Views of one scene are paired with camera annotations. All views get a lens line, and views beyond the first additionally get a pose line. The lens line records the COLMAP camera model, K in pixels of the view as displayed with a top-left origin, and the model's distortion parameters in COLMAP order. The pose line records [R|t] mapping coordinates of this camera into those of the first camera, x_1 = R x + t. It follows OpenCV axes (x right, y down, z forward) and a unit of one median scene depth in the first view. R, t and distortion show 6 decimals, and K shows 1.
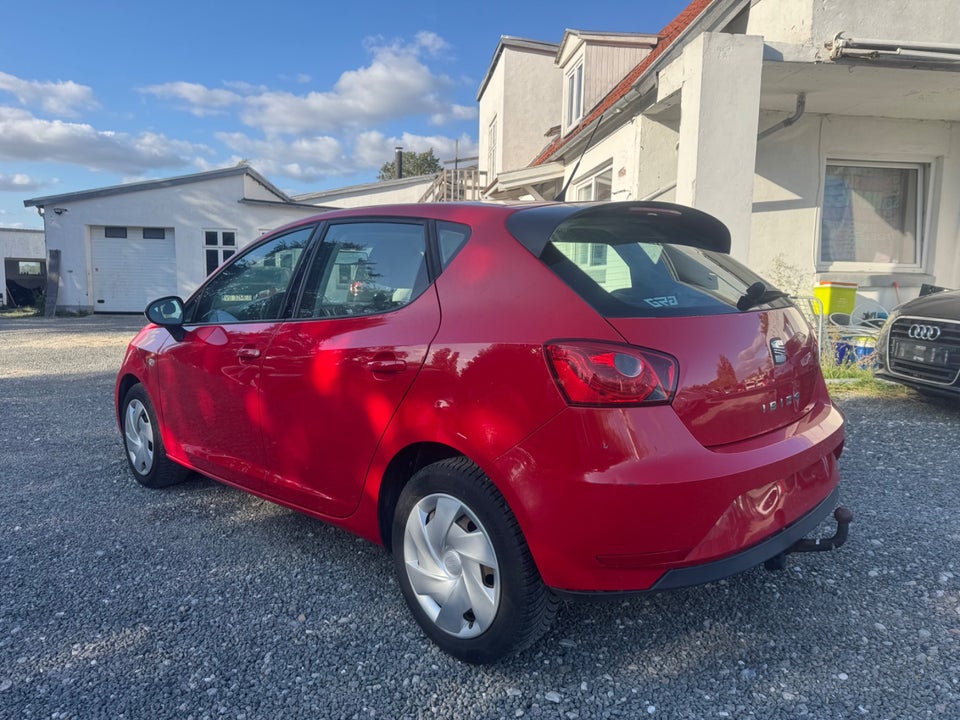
lens RADIAL K [[680.2, 0, 482.6], [0, 680.2, 357.2], [0, 0, 1]] dist [0.030529, -0.040196]
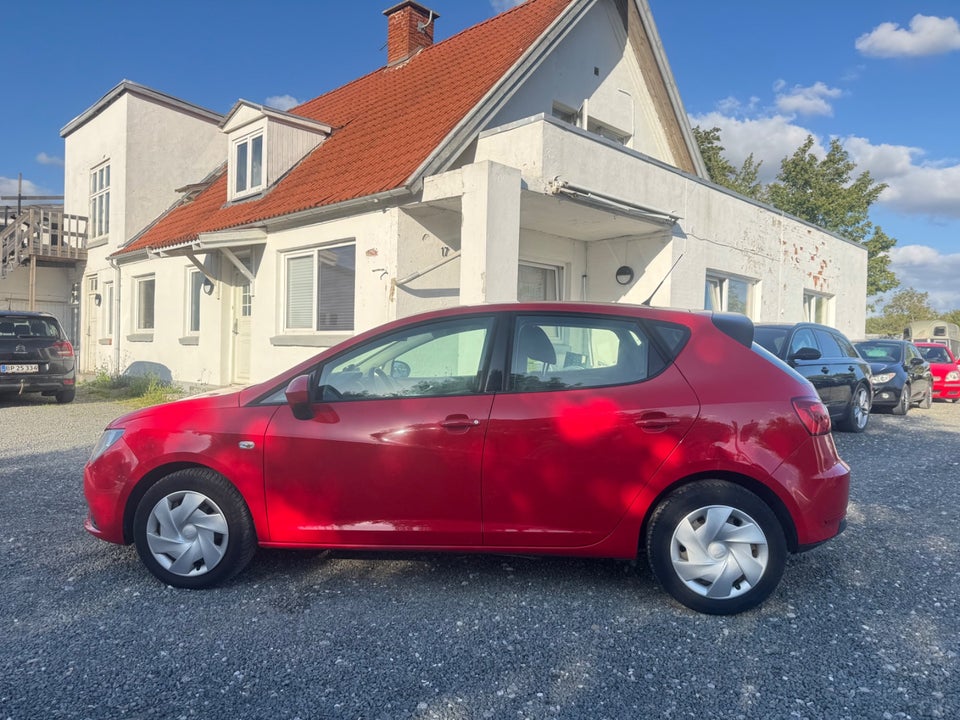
lens RADIAL K [[675.3, 0, 480.0], [0, 675.3, 360.0], [0, 0, 1]] dist [0.062871, -0.086477]
pose [[0.787066, -0.007389, 0.616825, -0.370144], [0.057441, 0.996462, -0.061357, -0.016041], [-0.614189, 0.083722, 0.784706, 0.025739]]
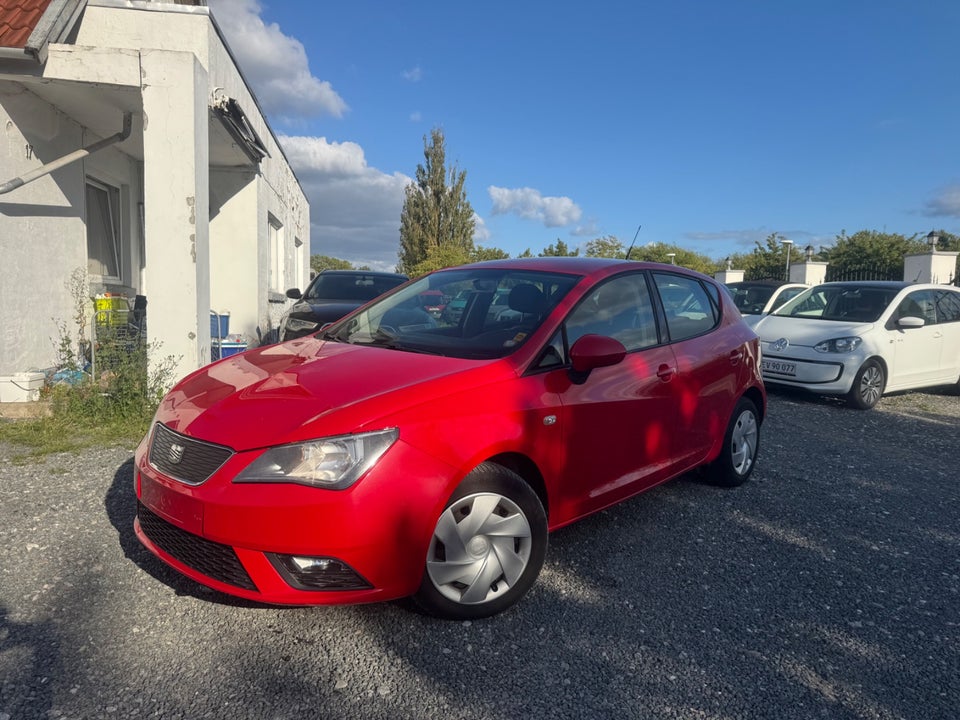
lens RADIAL K [[675.3, 0, 480.0], [0, 675.3, 360.0], [0, 0, 1]] dist [0.062871, -0.086477]
pose [[-0.045394, -0.096720, 0.994276, -0.573609], [0.085669, 0.991258, 0.100338, -0.067613], [-0.995289, 0.089734, -0.036712, 0.500641]]
